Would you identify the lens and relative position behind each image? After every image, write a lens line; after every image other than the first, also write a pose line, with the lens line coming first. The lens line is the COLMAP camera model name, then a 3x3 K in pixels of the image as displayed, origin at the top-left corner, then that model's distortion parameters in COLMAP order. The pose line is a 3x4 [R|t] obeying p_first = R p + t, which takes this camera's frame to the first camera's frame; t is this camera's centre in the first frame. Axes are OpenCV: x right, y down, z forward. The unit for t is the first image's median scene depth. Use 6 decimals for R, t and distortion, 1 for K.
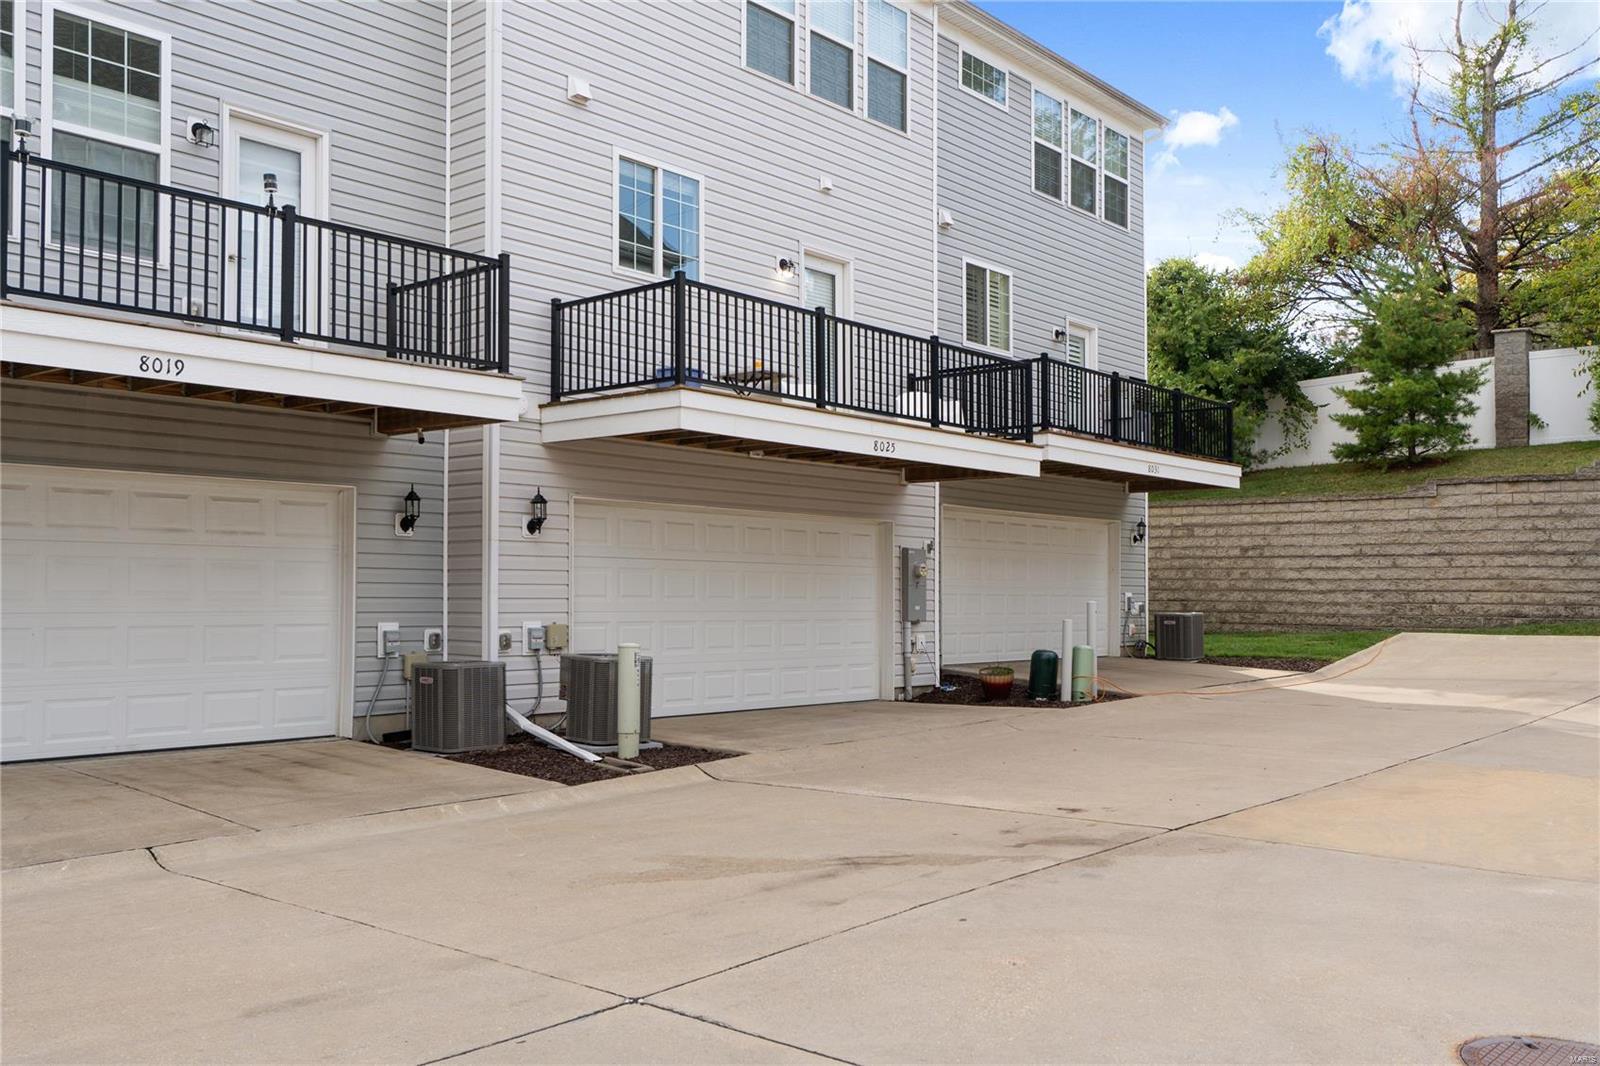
lens RADIAL K [[1402.7, 0, 803.0], [0, 1402.7, 543.8], [0, 0, 1]] dist [0.020458, 0.019904]
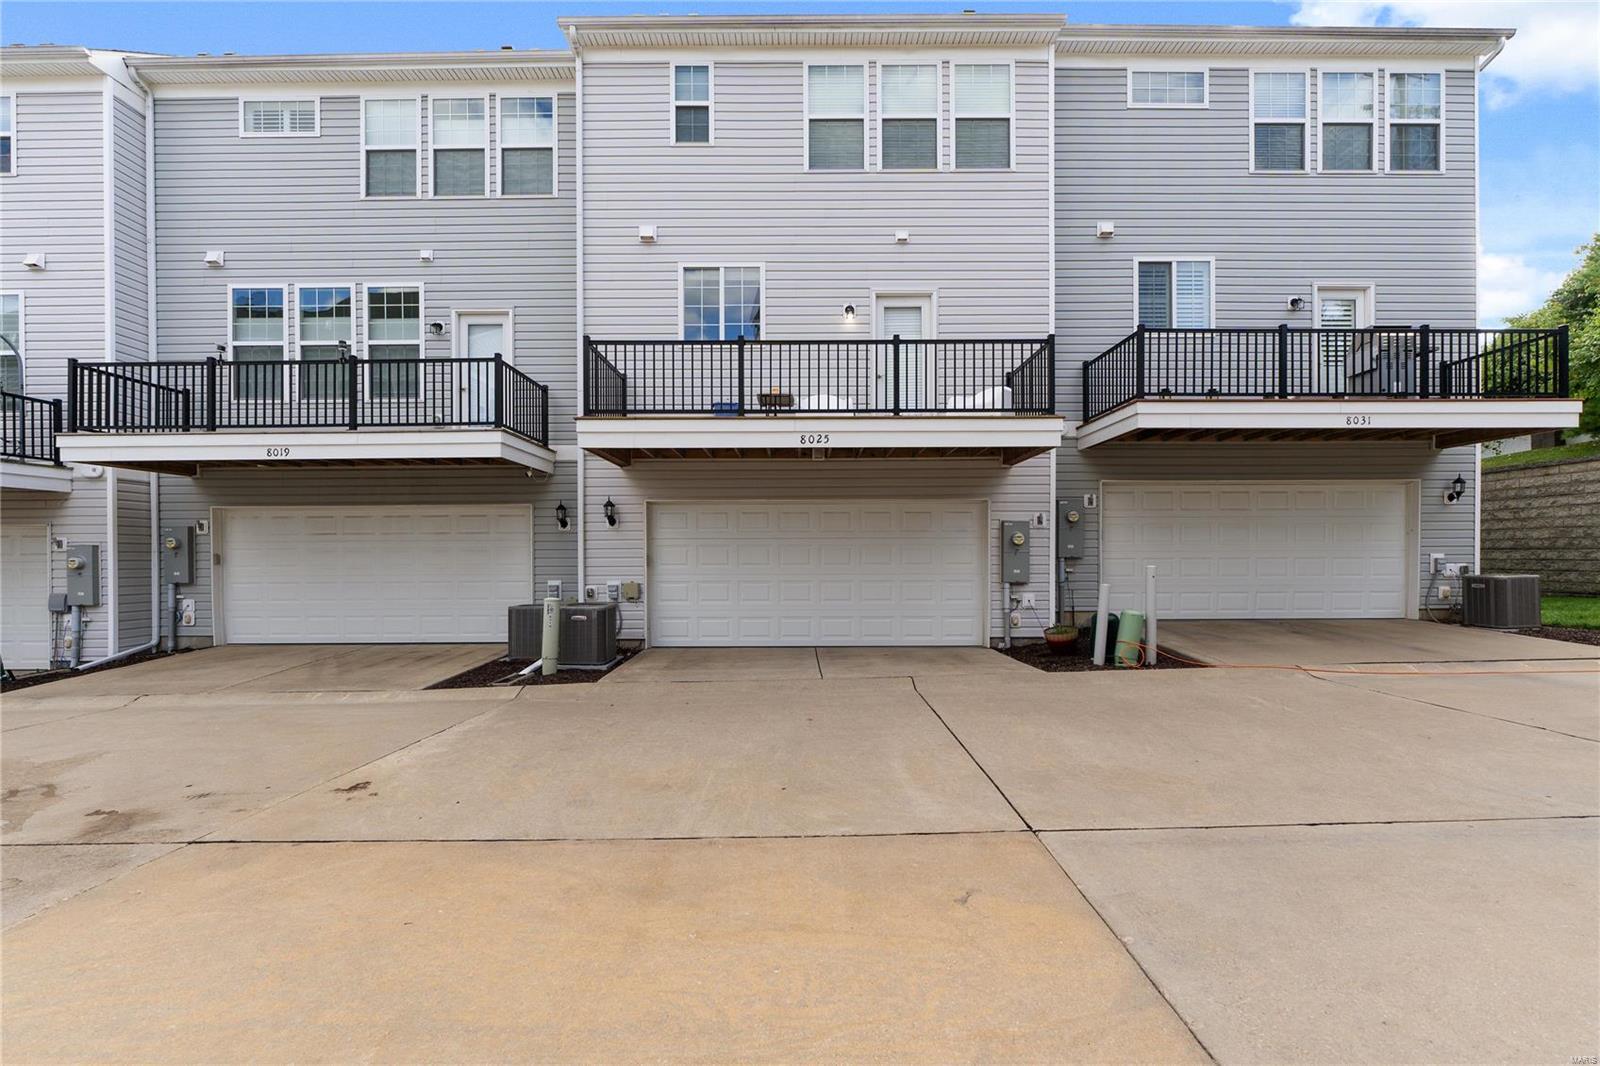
lens RADIAL K [[715.5, 0, 786.0], [0, 715.5, 563.2], [0, 0, 1]] dist [-0.012855, 0.001146]
pose [[0.654124, 0.004222, -0.756375, 0.453162], [0.037428, 0.998579, 0.037943, 0.009522], [0.755461, -0.053129, 0.653037, 0.508077]]
